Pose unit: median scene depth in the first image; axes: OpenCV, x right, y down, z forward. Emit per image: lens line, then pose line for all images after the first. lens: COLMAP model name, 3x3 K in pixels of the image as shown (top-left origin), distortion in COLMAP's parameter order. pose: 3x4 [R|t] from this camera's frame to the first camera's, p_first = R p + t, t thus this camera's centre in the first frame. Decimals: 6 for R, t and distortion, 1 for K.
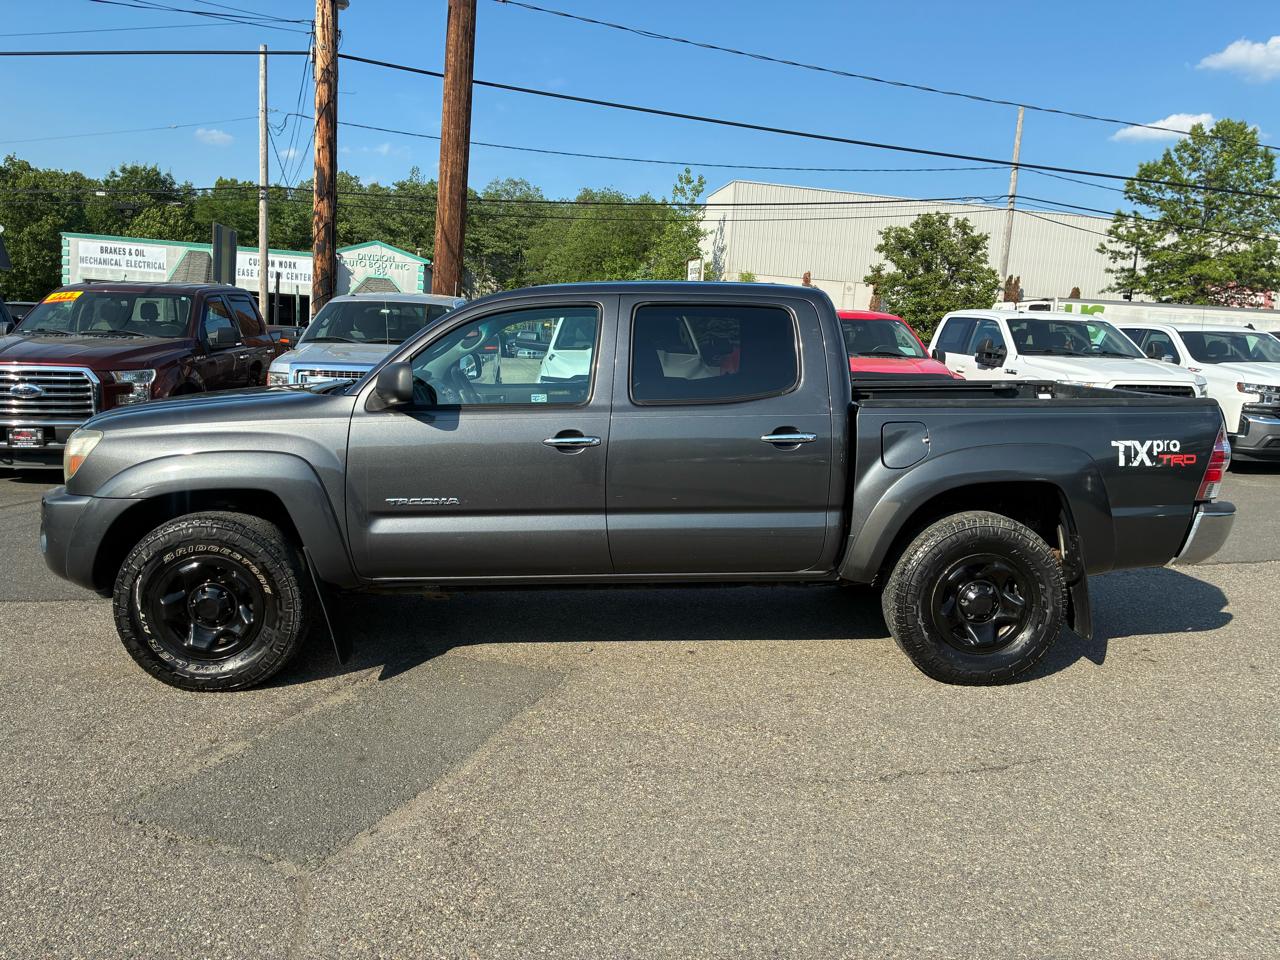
lens RADIAL K [[957.6, 0, 642.9], [0, 957.6, 482.9], [0, 0, 1]] dist [0.045721, -0.064967]
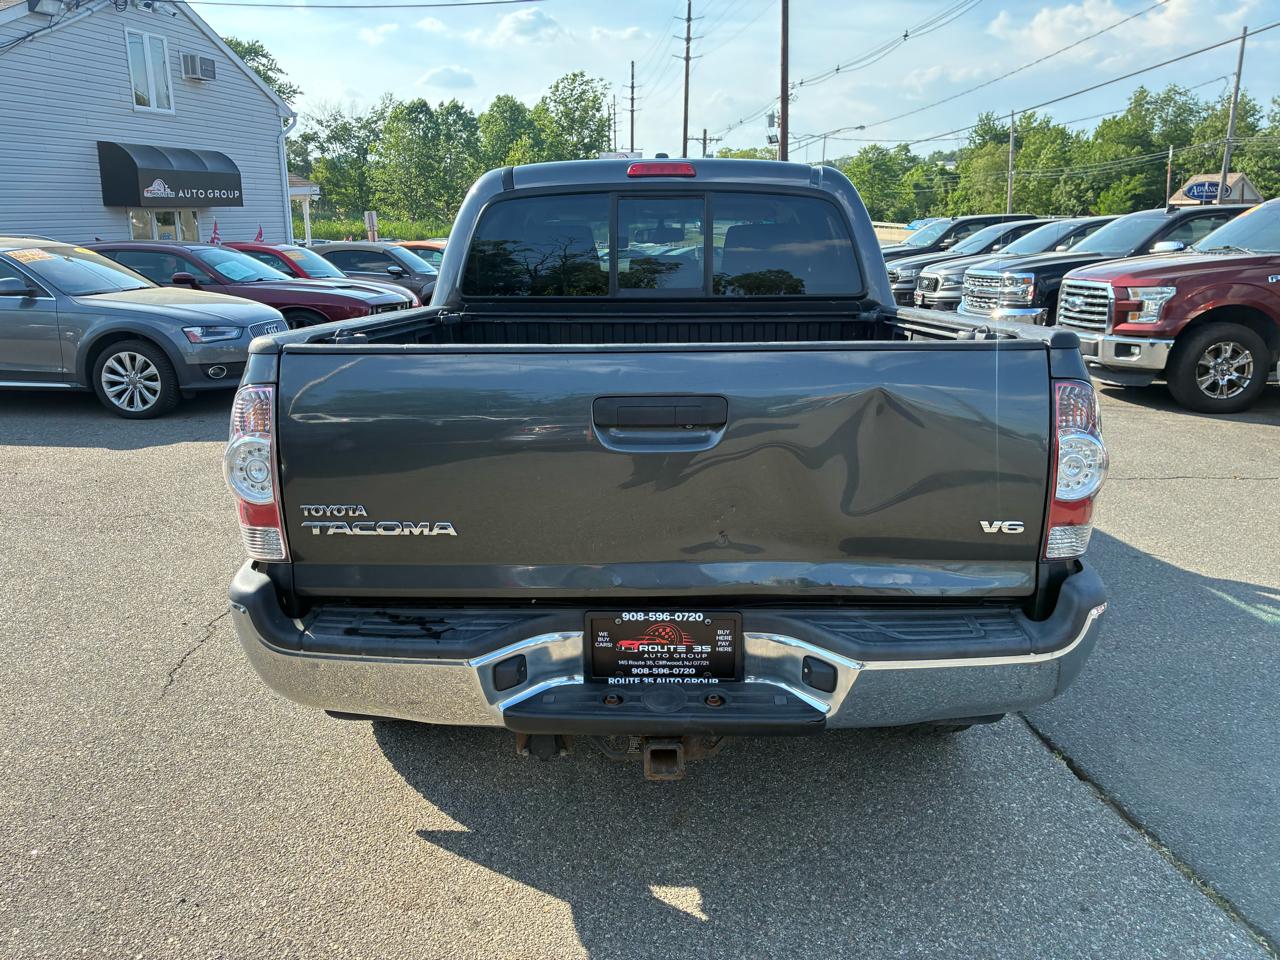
lens RADIAL K [[957.6, 0, 646.9], [0, 957.6, 486.0], [0, 0, 1]] dist [0.045721, -0.064967]
pose [[-0.058991, 0.219225, -0.973889, 0.492986], [-0.148742, 0.962767, 0.225731, -0.071136], [0.987115, 0.158174, -0.024187, 0.577489]]
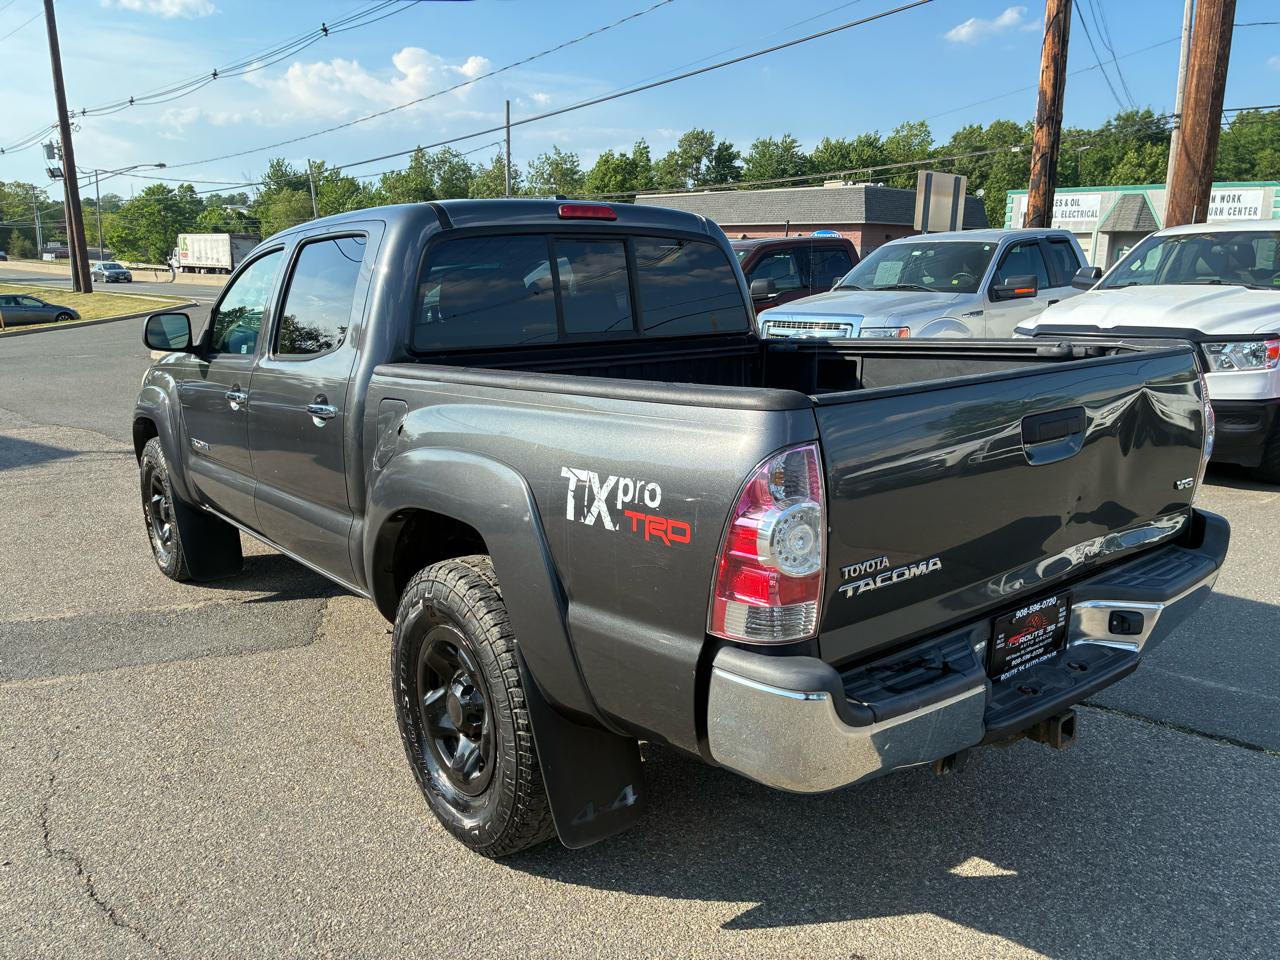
lens RADIAL K [[957.6, 0, 642.8], [0, 957.6, 484.6], [0, 0, 1]] dist [0.045721, -0.064967]
pose [[0.583767, 0.133907, -0.800803, 0.422106], [-0.091453, 0.990874, 0.099024, -0.040299], [0.806754, 0.015429, 0.590686, 0.350846]]
